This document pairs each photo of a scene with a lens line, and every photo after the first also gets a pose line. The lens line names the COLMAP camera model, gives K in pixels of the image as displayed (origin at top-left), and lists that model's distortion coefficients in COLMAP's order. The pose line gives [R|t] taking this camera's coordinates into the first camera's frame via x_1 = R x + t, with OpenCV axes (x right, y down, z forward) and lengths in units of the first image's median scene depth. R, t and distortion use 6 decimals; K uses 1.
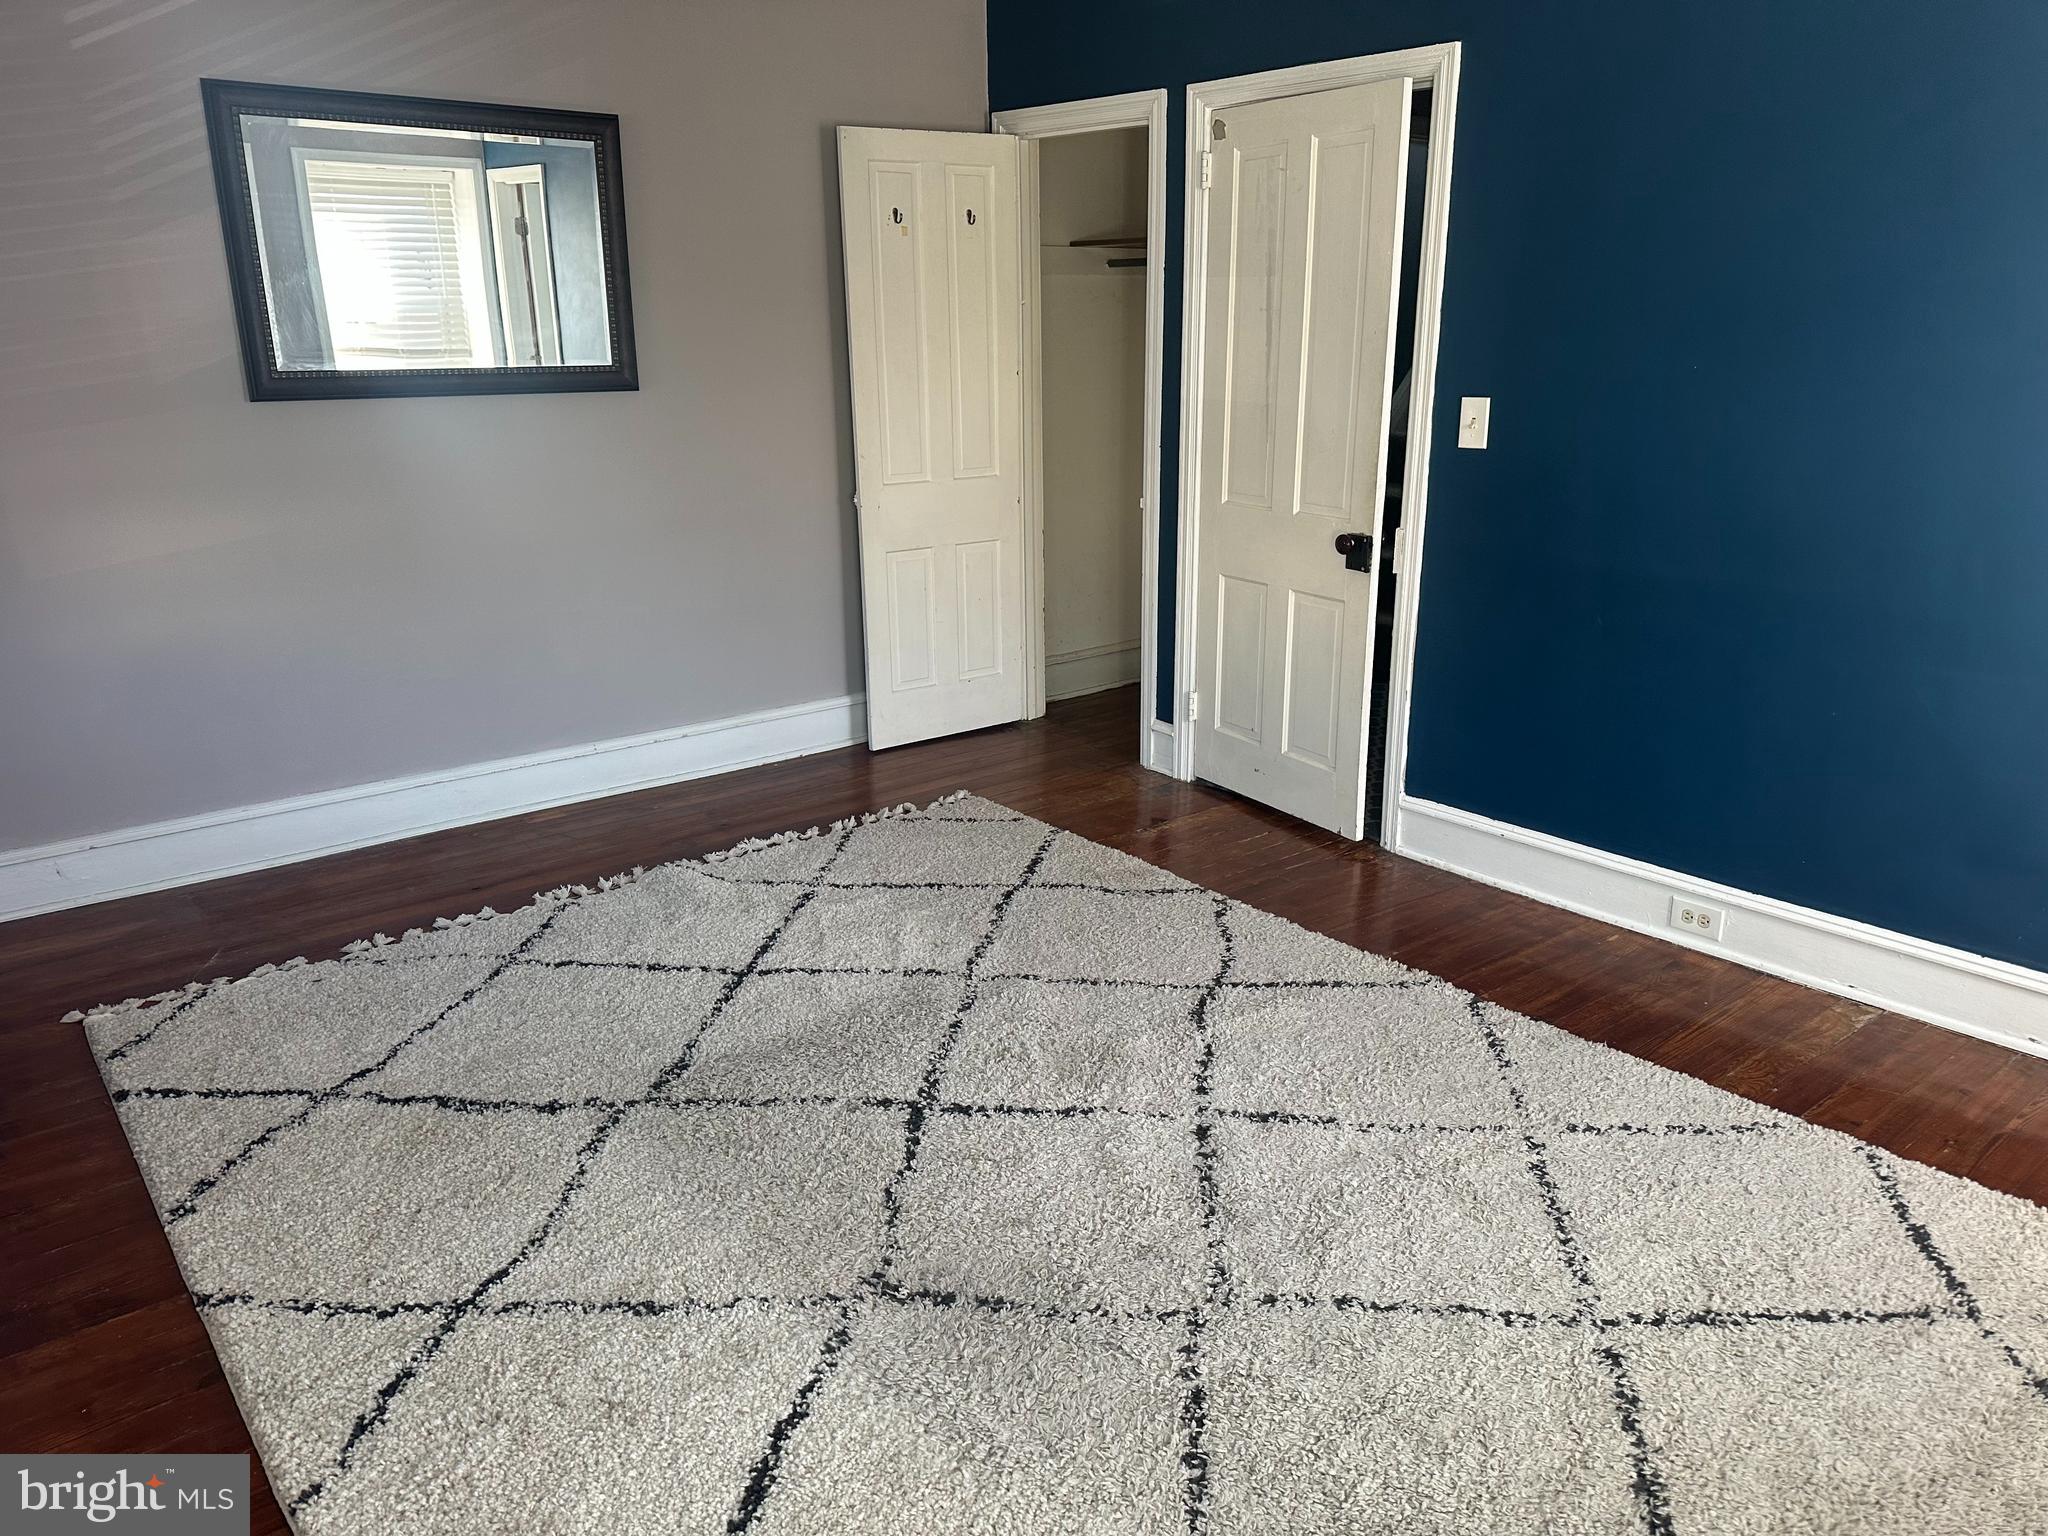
lens RADIAL K [[1430.8, 0, 1020.8], [0, 1430.8, 772.2], [0, 0, 1]] dist [0.026052, -0.024069]
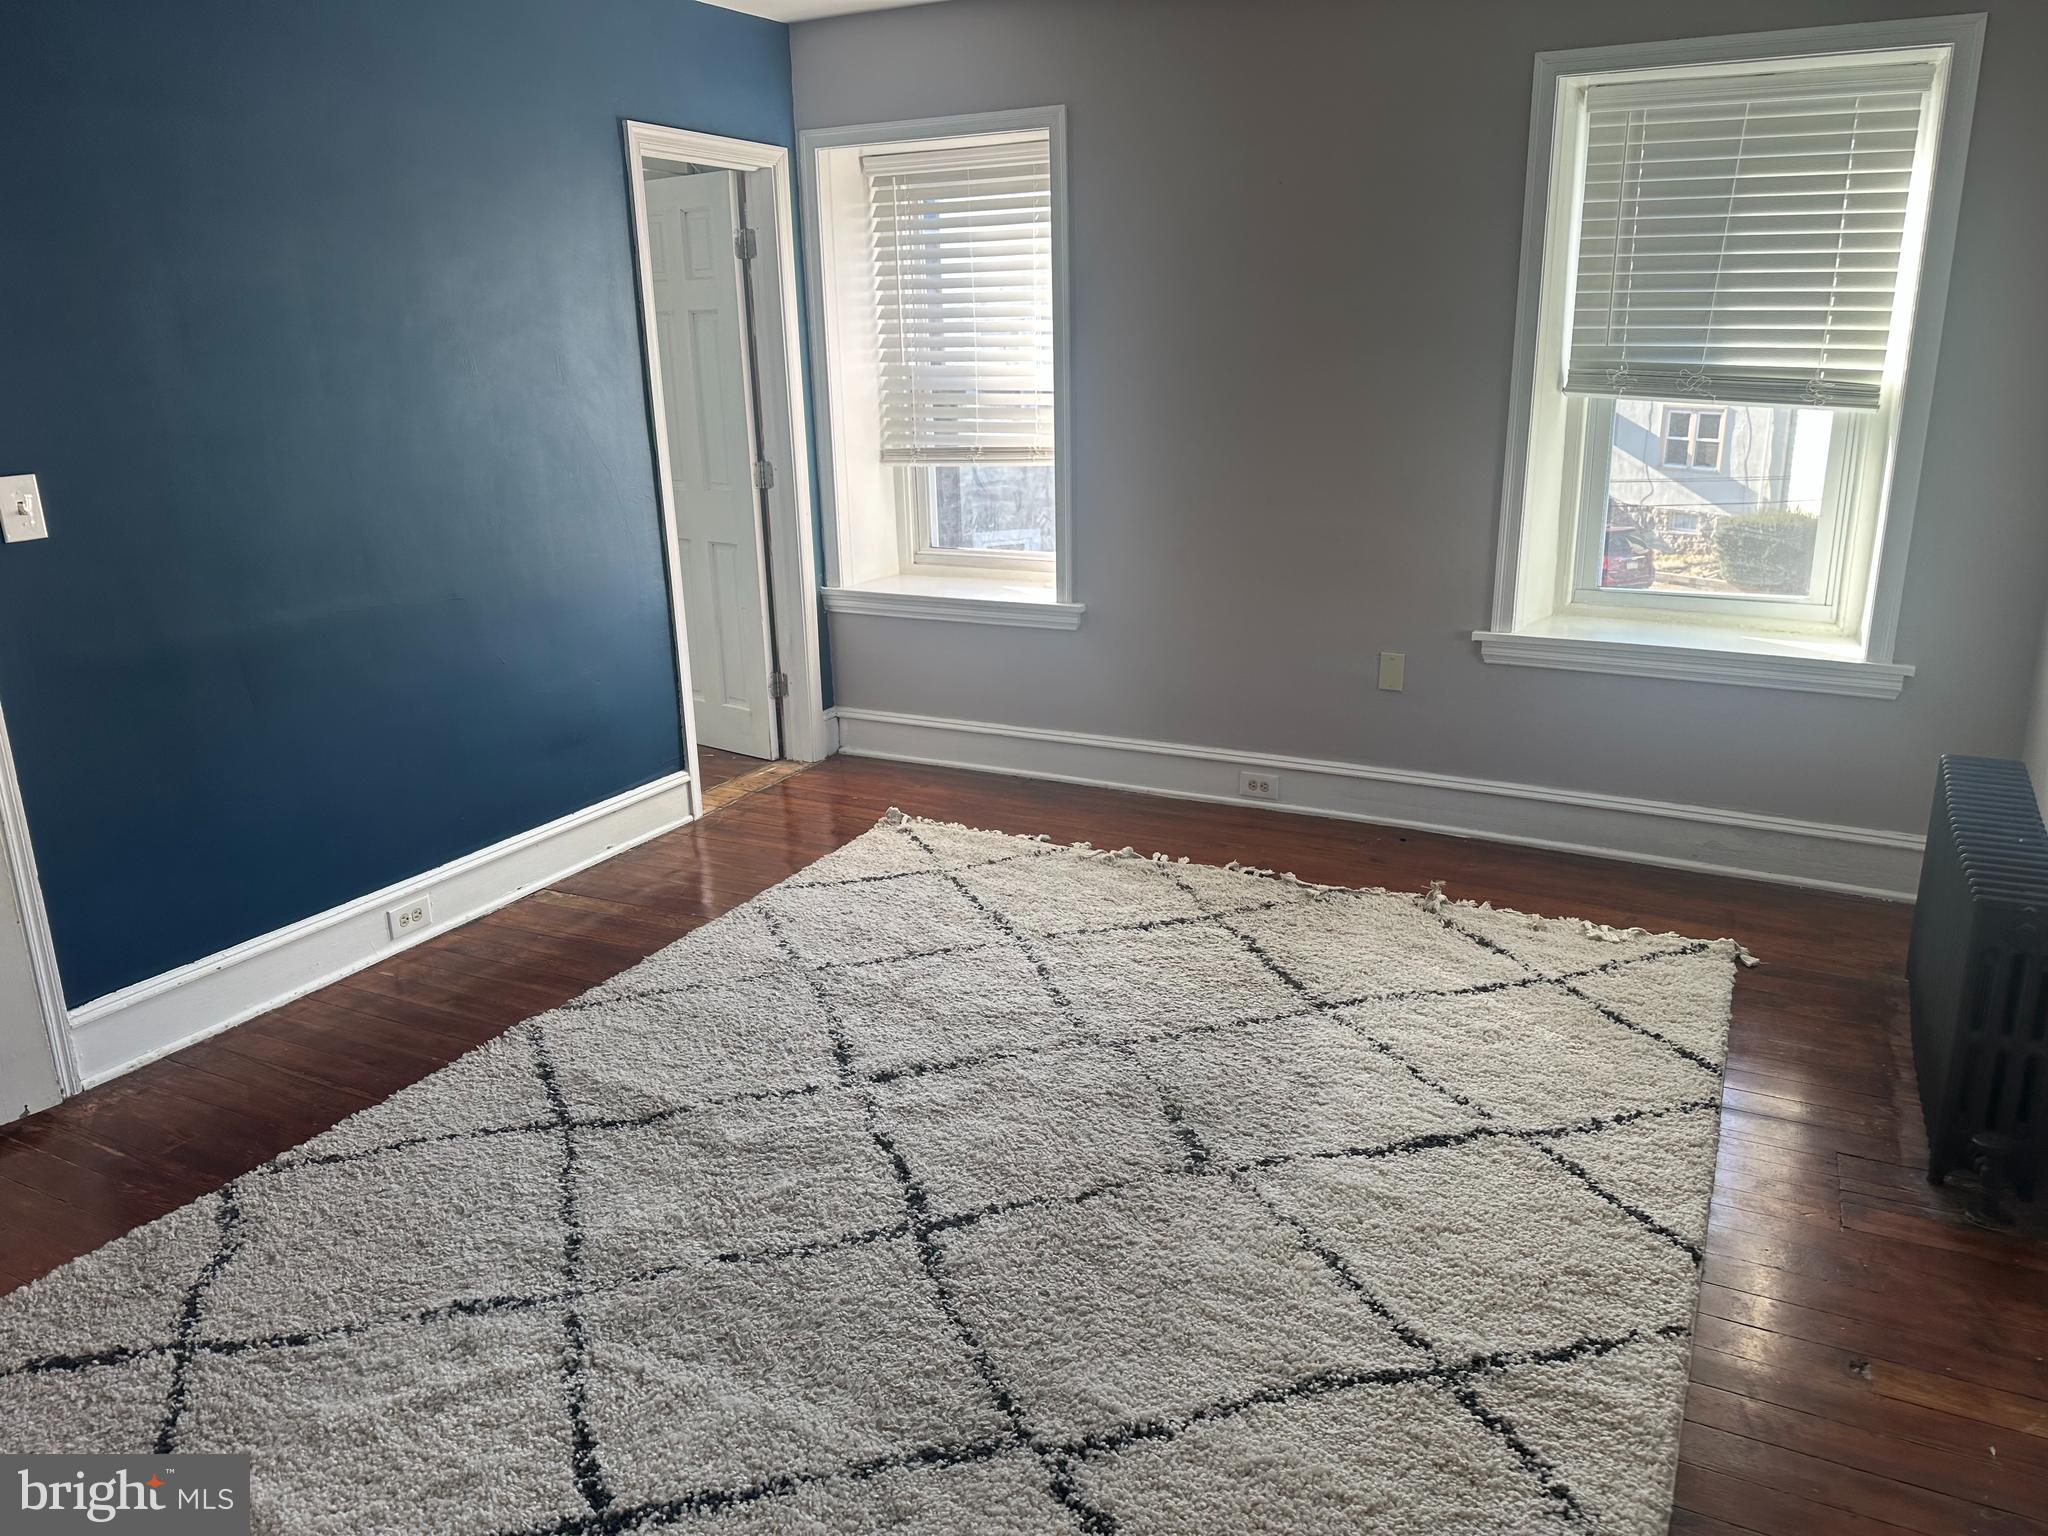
lens RADIAL K [[1430.8, 0, 1019.4], [0, 1430.8, 758.9], [0, 0, 1]] dist [0.026052, -0.024069]
pose [[-0.379641, -0.243070, 0.892631, -0.739292], [0.302857, 0.879046, 0.368178, -0.301877], [-0.874157, 0.410115, -0.260106, 0.952560]]
